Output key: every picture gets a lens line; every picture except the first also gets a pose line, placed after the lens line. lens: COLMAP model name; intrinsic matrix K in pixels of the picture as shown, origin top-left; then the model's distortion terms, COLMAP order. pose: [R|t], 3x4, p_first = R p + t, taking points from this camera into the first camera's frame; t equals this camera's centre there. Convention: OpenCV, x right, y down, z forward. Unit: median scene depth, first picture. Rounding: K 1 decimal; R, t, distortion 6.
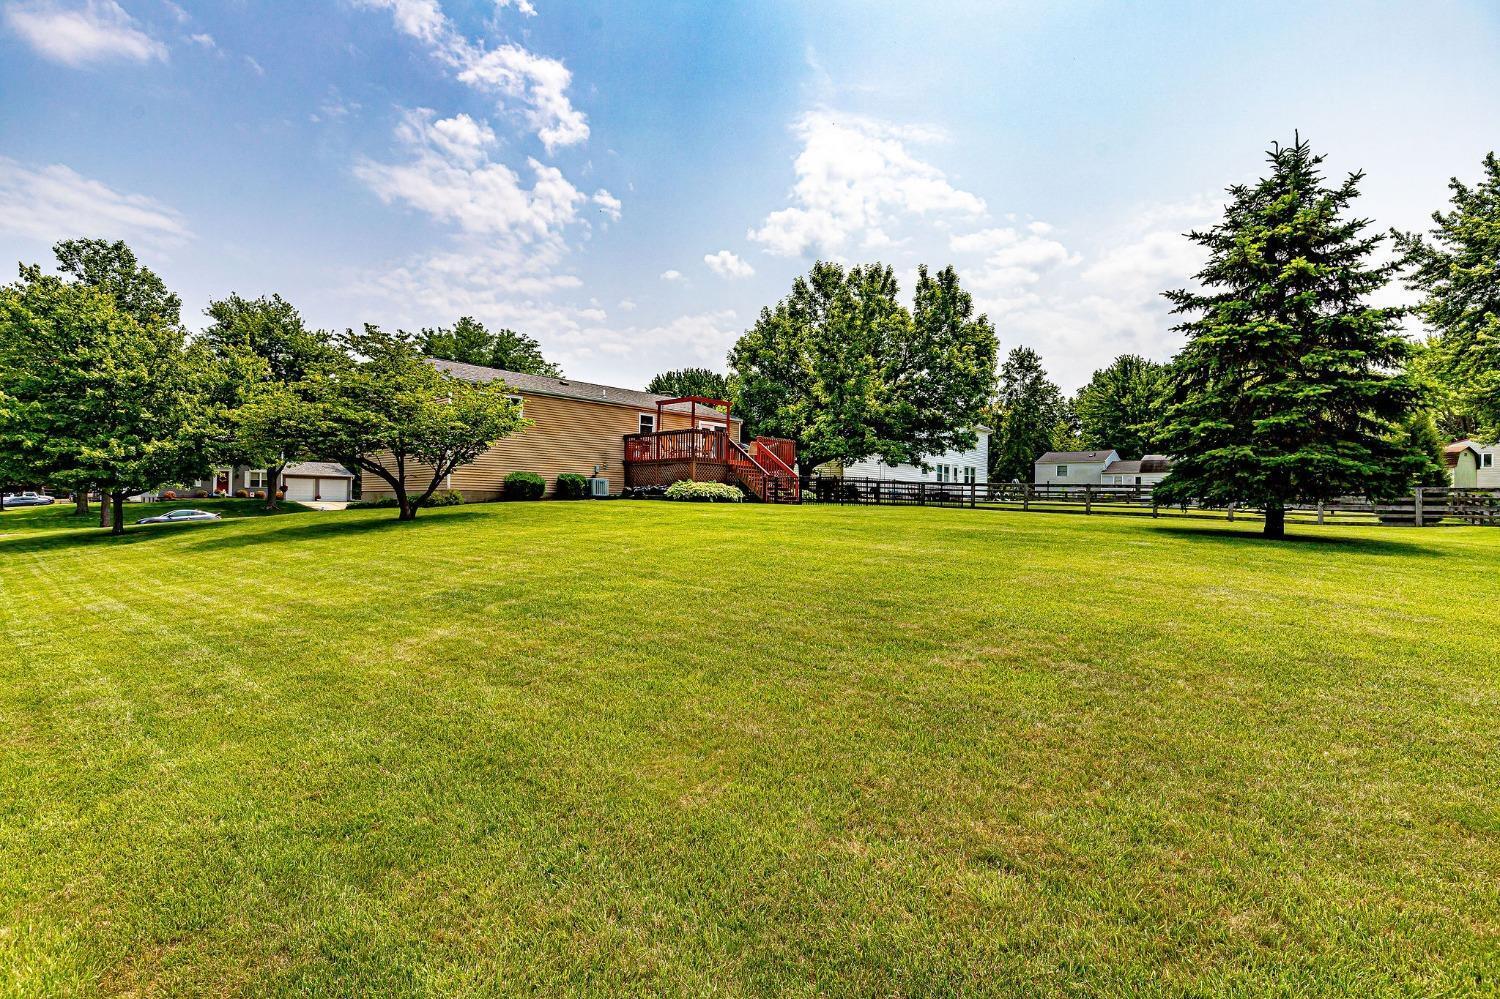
lens RADIAL K [[736.2, 0, 750.0], [0, 736.2, 499.5], [0, 0, 1]] dist [-0.000988, -0.000828]
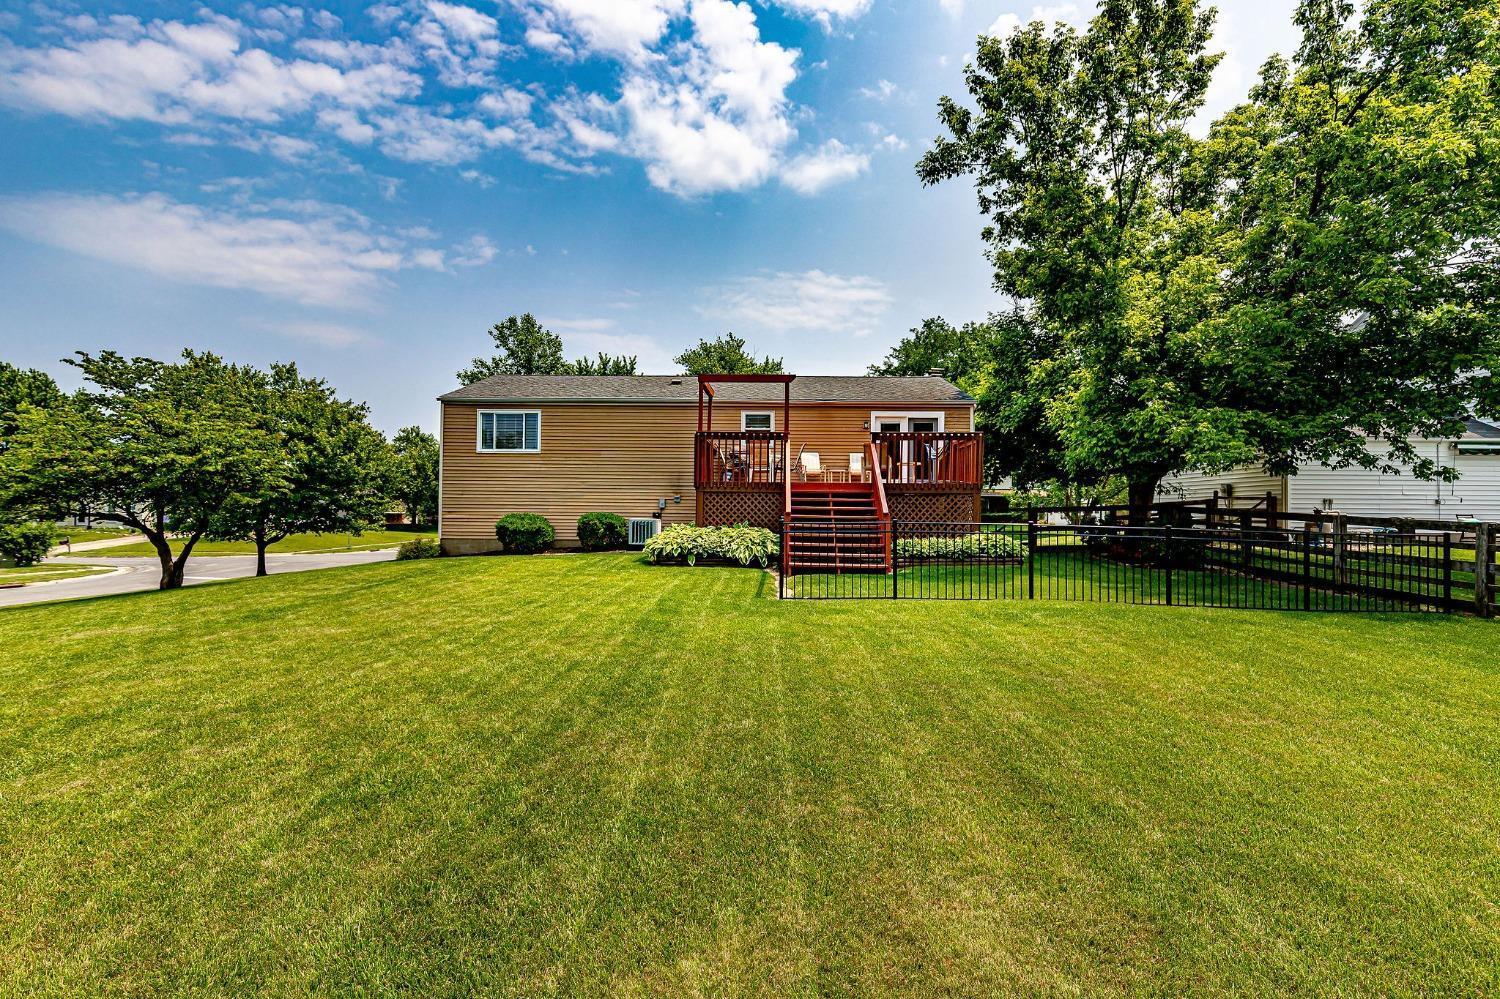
lens RADIAL K [[736.2, 0, 750.0], [0, 736.2, 499.5], [0, 0, 1]] dist [-0.000988, -0.000828]
pose [[0.662606, -0.022672, -0.748625, 0.152455], [0.011172, 0.999730, -0.020389, -0.013894], [0.748885, 0.005146, 0.662680, 0.275226]]
